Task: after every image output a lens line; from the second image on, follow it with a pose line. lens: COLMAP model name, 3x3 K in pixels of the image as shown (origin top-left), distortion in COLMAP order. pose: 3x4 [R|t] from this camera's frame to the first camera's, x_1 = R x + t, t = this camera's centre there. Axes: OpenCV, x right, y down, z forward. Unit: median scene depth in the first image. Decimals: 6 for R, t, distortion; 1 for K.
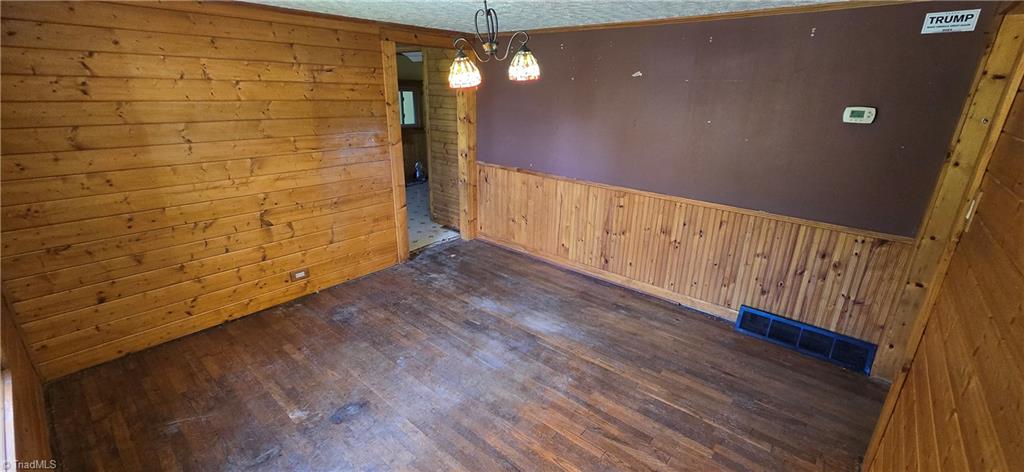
lens RADIAL K [[420.3, 0, 536.5], [0, 420.3, 228.3], [0, 0, 1]] dist [-0.014635, -0.000130]
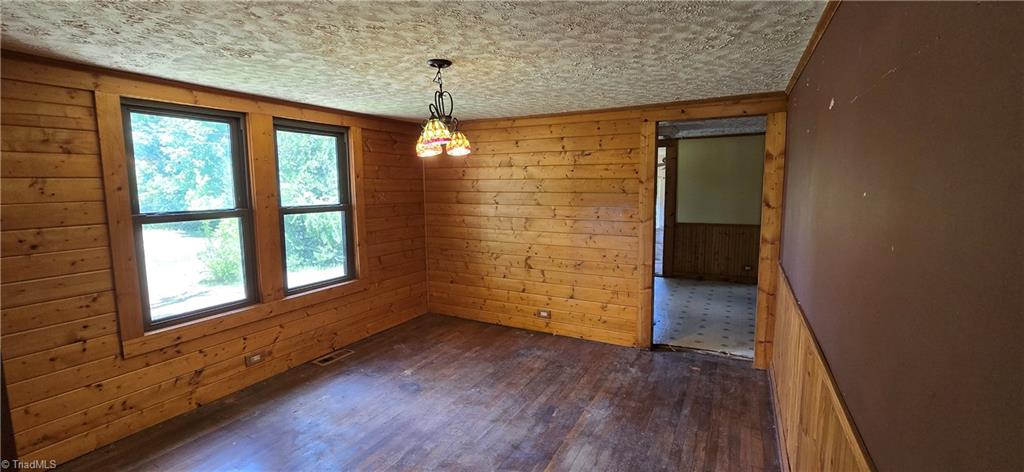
lens RADIAL K [[420.3, 0, 514.2], [0, 420.3, 229.9], [0, 0, 1]] dist [-0.014635, -0.000130]
pose [[0.196268, 0.080635, -0.977229, 0.683451], [-0.297043, 0.954673, 0.019116, -0.138098], [0.934476, 0.286527, 0.211324, 0.638675]]
